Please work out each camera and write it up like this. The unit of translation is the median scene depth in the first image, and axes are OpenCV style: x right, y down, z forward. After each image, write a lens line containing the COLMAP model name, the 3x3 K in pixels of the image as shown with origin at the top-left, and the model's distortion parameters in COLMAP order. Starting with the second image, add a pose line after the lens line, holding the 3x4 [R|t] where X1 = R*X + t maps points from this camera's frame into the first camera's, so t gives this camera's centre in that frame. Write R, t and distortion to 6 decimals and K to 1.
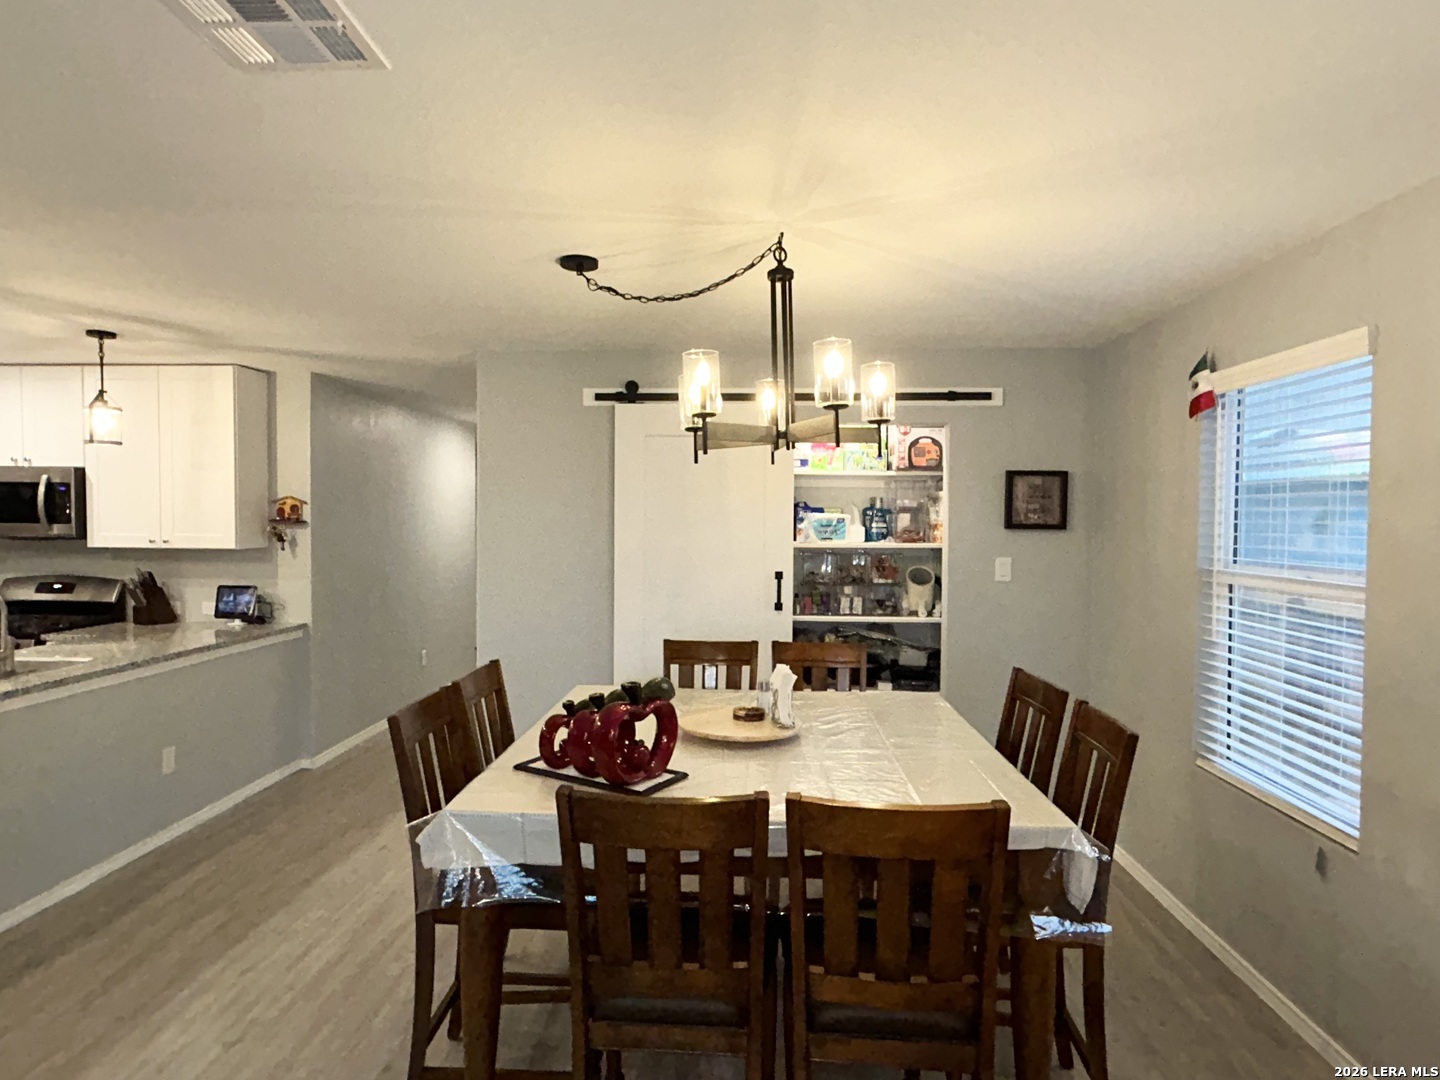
lens RADIAL K [[817.7, 0, 698.8], [0, 817.7, 543.7], [0, 0, 1]] dist [-0.000608, -0.000344]
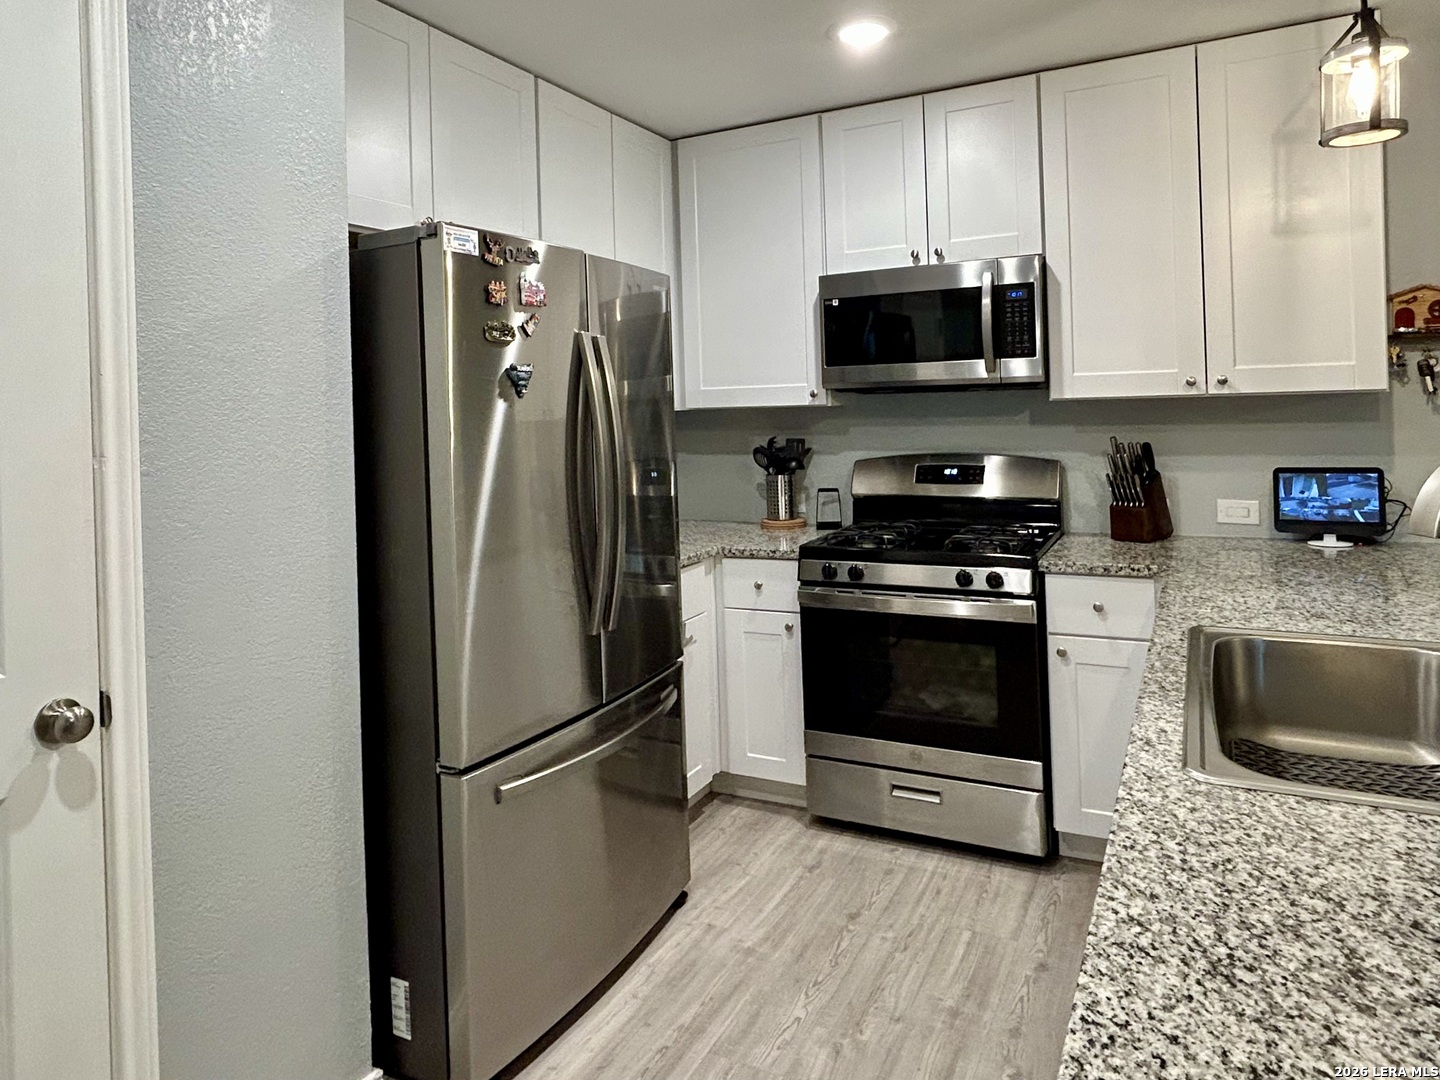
lens RADIAL K [[923.4, 0, 723.6], [0, 923.4, 410.8], [0, 0, 1]] dist [-0.008306, -0.002229]
pose [[0.907549, -0.034212, -0.418550, -0.742308], [0.026822, 0.999363, -0.023529, 0.021894], [0.419089, 0.010128, 0.907889, 0.369322]]
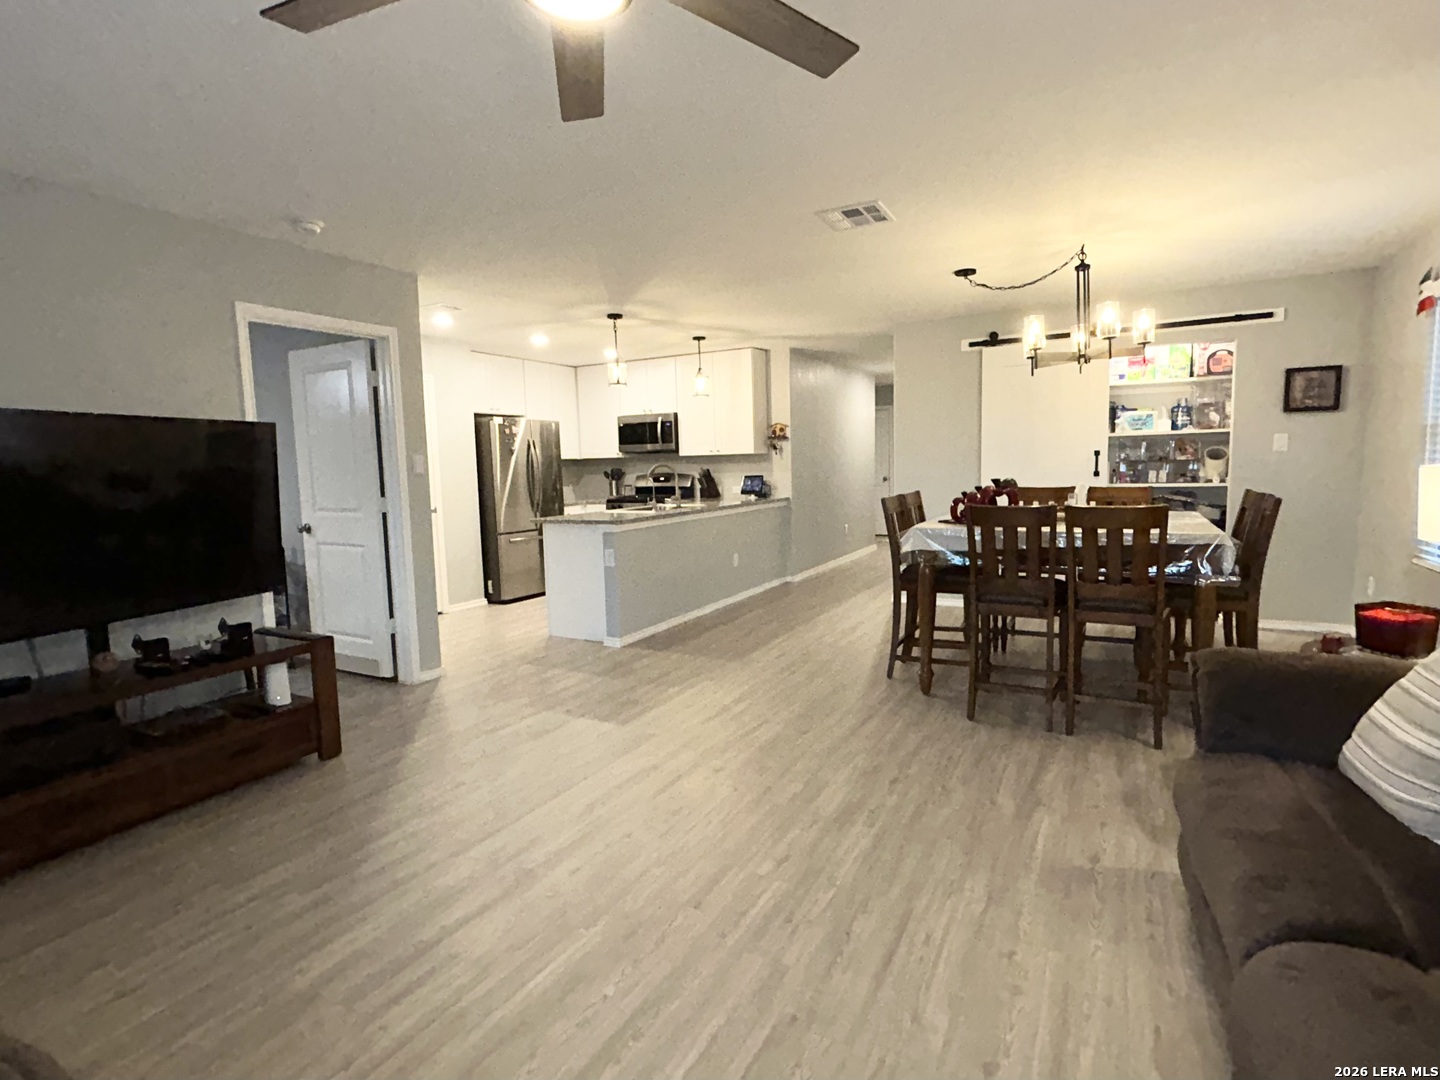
lens RADIAL K [[691.3, 0, 730.4], [0, 691.3, 536.6], [0, 0, 1]] dist [-0.004338, 0.002419]
pose [[0.905940, 0.013262, -0.423199, 0.024753], [0.022478, 0.996593, 0.079349, 0.070302], [0.422810, -0.081398, 0.902555, -0.413023]]
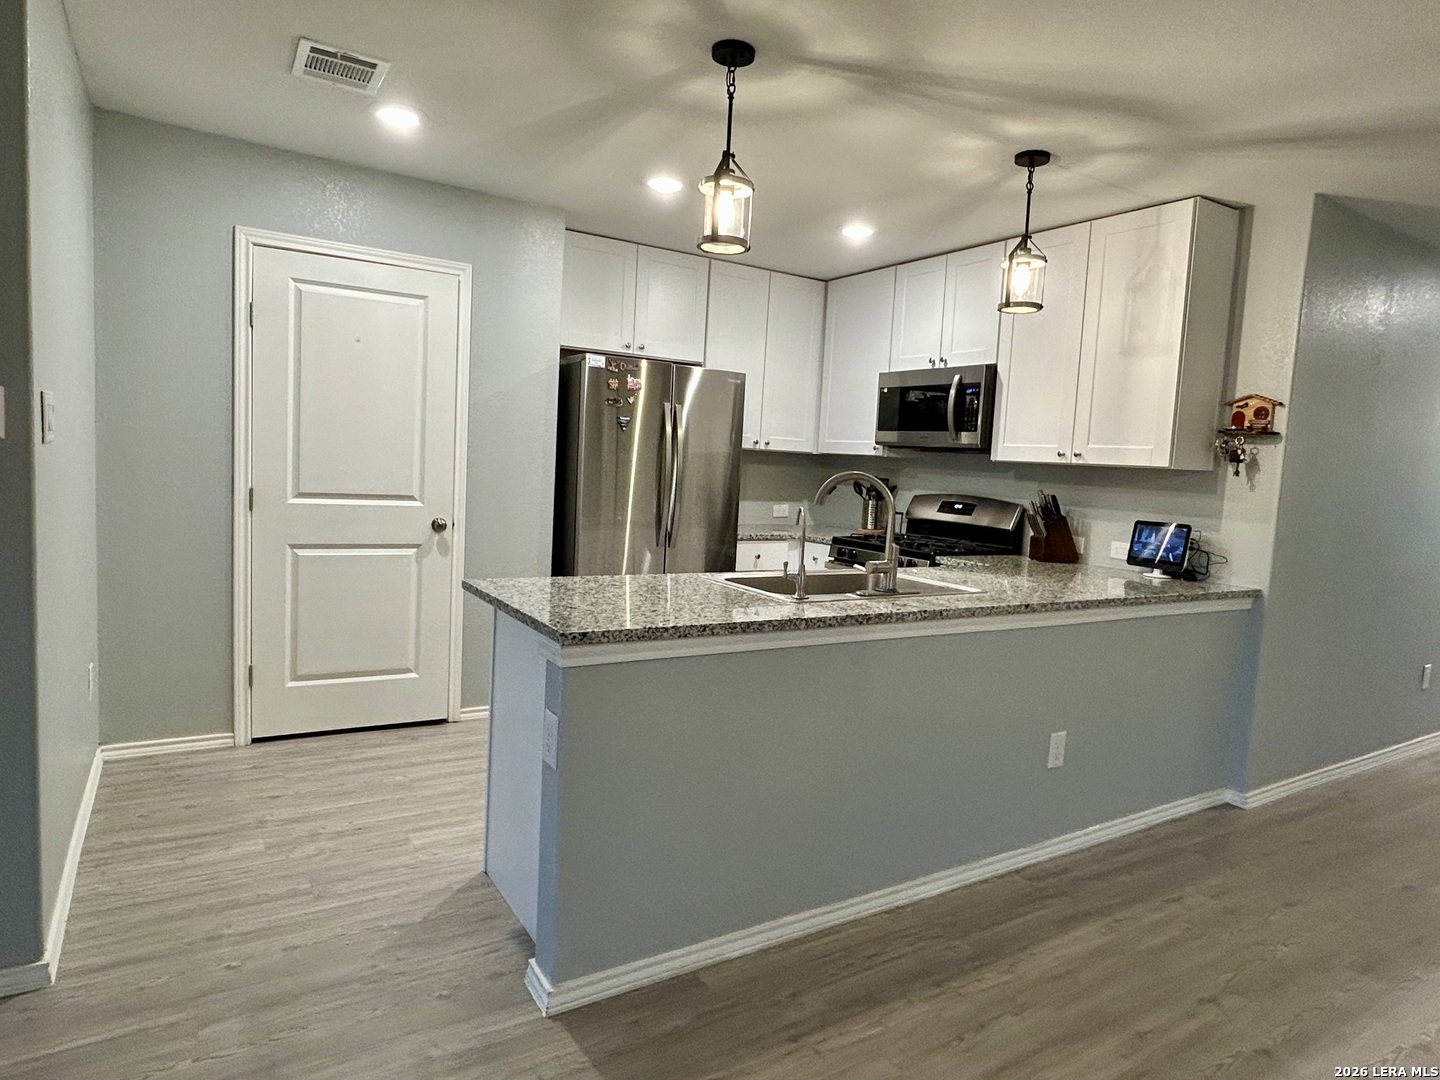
lens RADIAL K [[850.5, 0, 711.0], [0, 850.5, 540.0], [0, 0, 1]] dist [-0.005430, -0.005625]
pose [[0.568474, 0.100401, -0.816552, -0.205722], [-0.071528, 0.994799, 0.072521, 0.045753], [0.819586, 0.017180, 0.572698, 0.287245]]
